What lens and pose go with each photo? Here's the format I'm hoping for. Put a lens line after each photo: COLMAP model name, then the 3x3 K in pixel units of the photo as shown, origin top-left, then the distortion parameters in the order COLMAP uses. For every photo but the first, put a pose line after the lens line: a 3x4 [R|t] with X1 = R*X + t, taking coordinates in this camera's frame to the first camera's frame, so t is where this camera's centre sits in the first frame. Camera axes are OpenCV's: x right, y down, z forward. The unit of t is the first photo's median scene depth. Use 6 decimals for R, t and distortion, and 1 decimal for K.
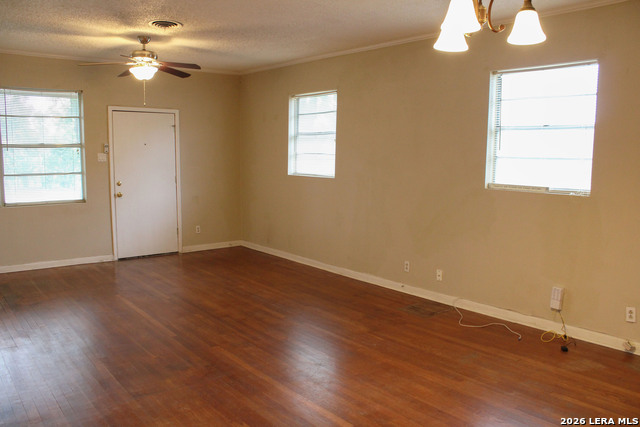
lens RADIAL K [[529.0, 0, 316.2], [0, 529.0, 217.1], [0, 0, 1]] dist [-0.166368, 0.149218]
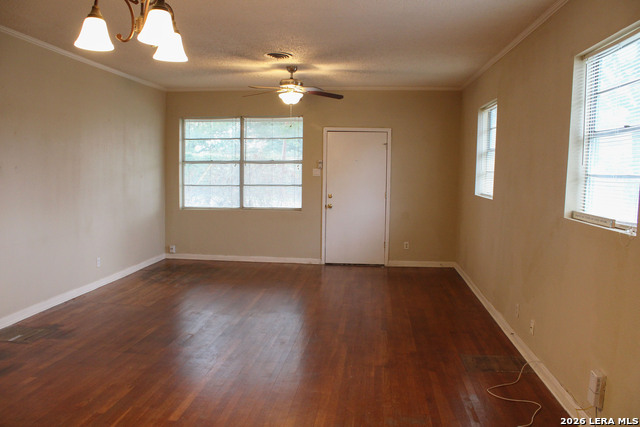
lens RADIAL K [[529.0, 0, 316.2], [0, 529.0, 217.1], [0, 0, 1]] dist [-0.166368, 0.149218]
pose [[0.710001, 0.065254, -0.701171, 0.407508], [-0.092148, 0.995745, -0.000641, -0.016417], [0.698146, 0.065067, 0.712993, 0.171500]]
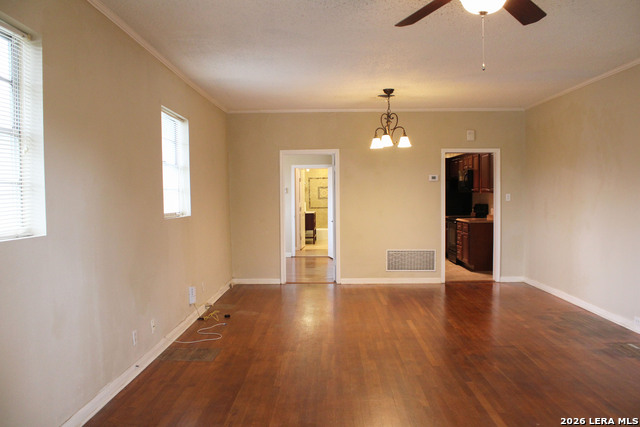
lens RADIAL K [[529.0, 0, 316.2], [0, 529.0, 217.1], [0, 0, 1]] dist [-0.166368, 0.149218]
pose [[-0.767179, -0.024974, 0.640947, -0.392846], [0.080687, 0.987547, 0.135057, -0.122229], [-0.636338, 0.155328, -0.755610, 1.109369]]
